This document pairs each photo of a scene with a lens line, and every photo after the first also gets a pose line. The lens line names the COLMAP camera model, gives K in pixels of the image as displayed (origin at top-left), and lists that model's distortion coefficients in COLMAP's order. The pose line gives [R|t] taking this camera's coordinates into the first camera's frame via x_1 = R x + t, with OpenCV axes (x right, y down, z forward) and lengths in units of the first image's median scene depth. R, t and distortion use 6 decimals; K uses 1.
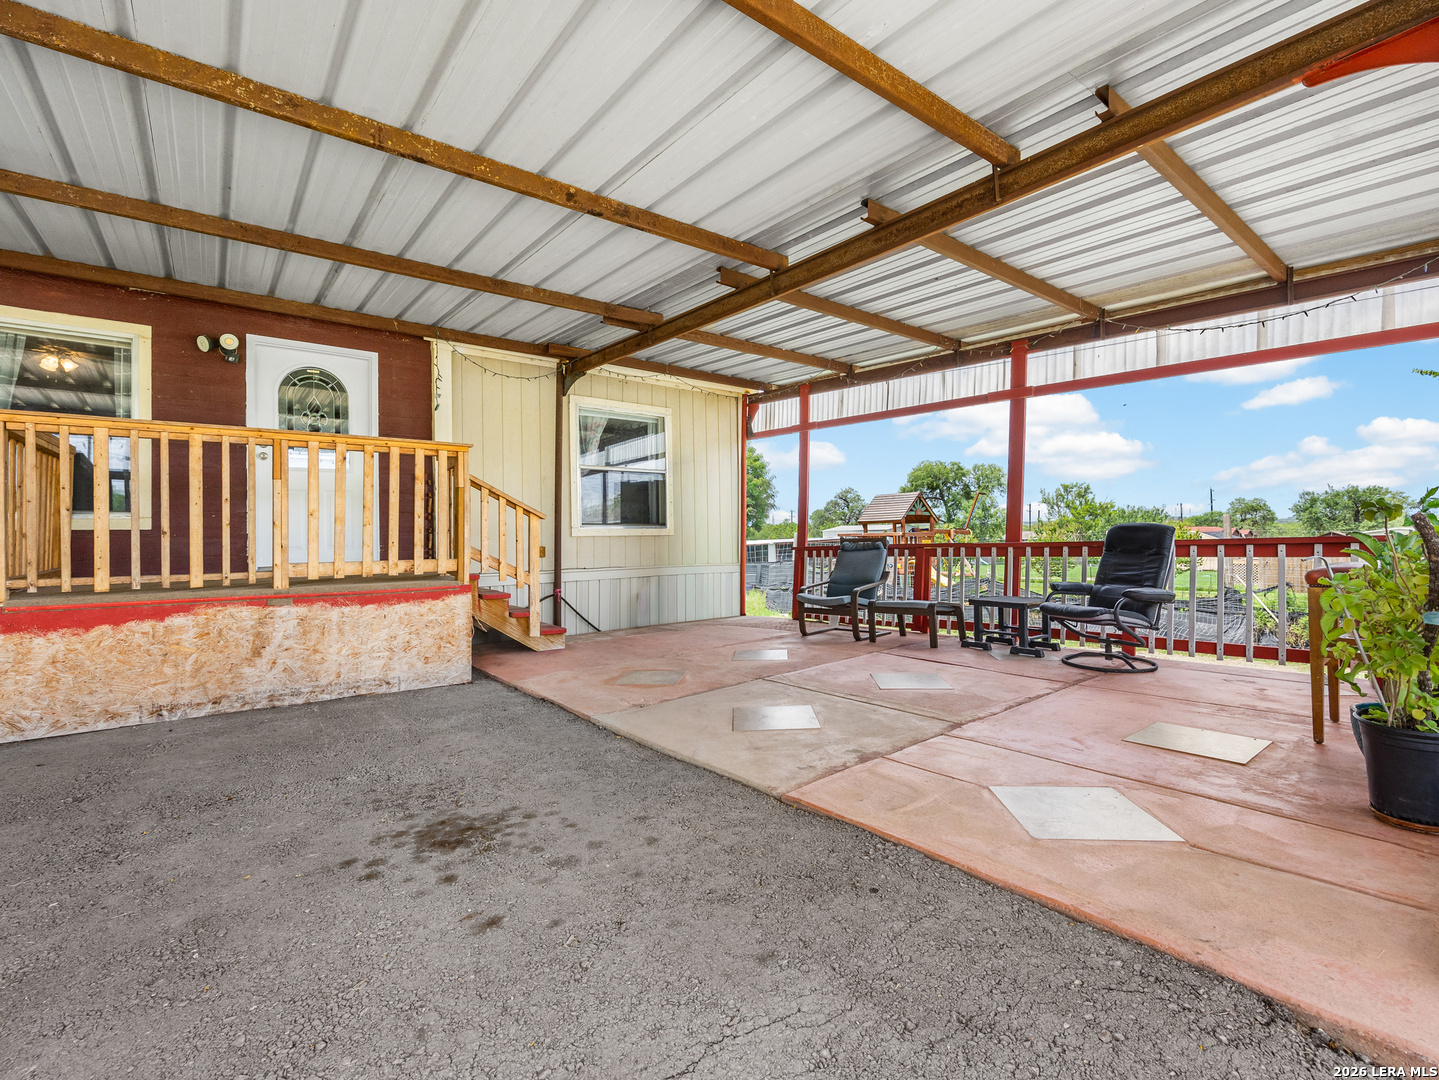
lens RADIAL K [[636.1, 0, 715.7], [0, 636.1, 527.5], [0, 0, 1]] dist [-0.009392, 0.000500]
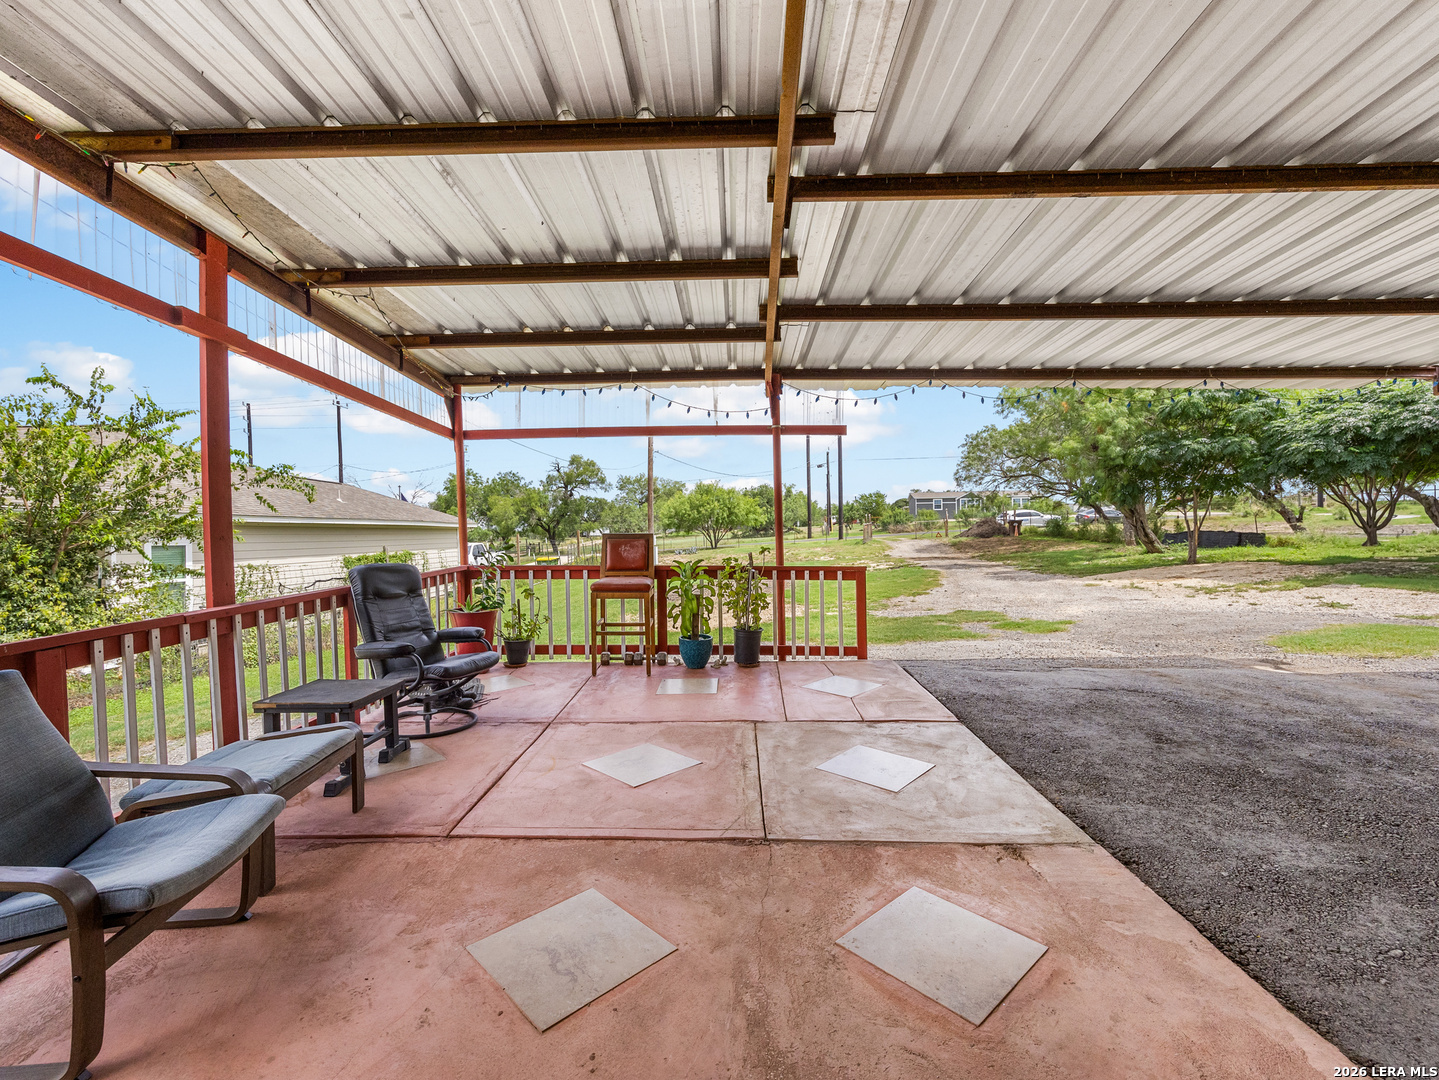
lens RADIAL K [[636.1, 0, 732.8], [0, 636.1, 549.3], [0, 0, 1]] dist [-0.009392, 0.000500]
pose [[-0.771457, 0.012995, 0.636149, -0.356521], [0.020512, 0.999780, 0.004453, -0.030937], [-0.635951, 0.016484, -0.771554, 1.903803]]
